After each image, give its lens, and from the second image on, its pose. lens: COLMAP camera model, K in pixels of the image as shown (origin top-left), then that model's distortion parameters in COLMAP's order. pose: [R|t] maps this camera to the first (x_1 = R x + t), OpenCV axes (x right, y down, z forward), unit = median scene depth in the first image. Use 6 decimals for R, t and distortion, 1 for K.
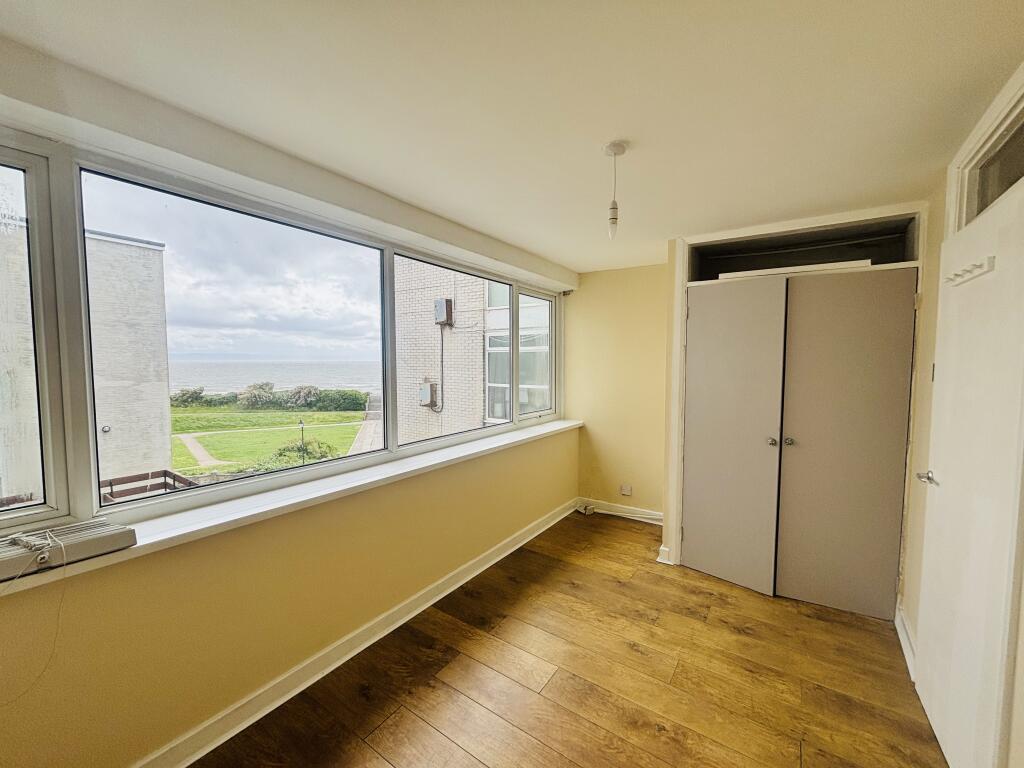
lens RADIAL K [[410.9, 0, 511.7], [0, 410.9, 385.9], [0, 0, 1]] dist [0.000407, 0.000192]
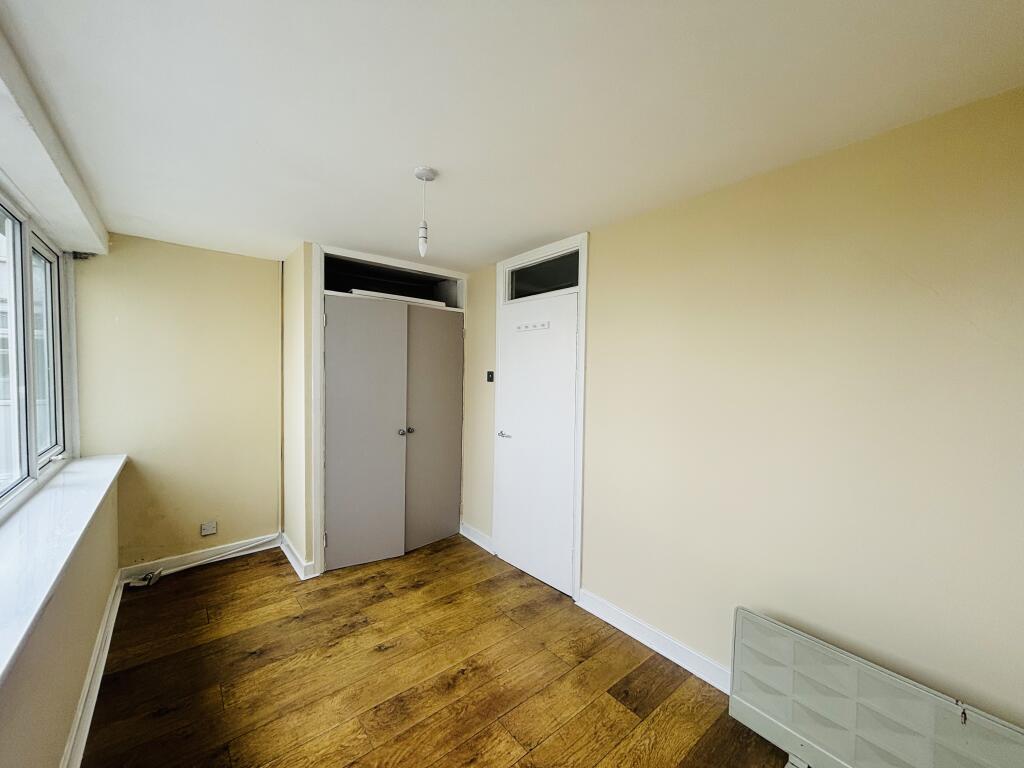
lens RADIAL K [[410.8, 0, 510.9], [0, 410.8, 385.8], [0, 0, 1]] dist [-0.000435, 0.000574]
pose [[0.270724, -0.031280, 0.962149, -0.503156], [0.041313, 0.998929, 0.020851, -0.020934], [-0.961770, 0.034105, 0.271726, 0.342393]]
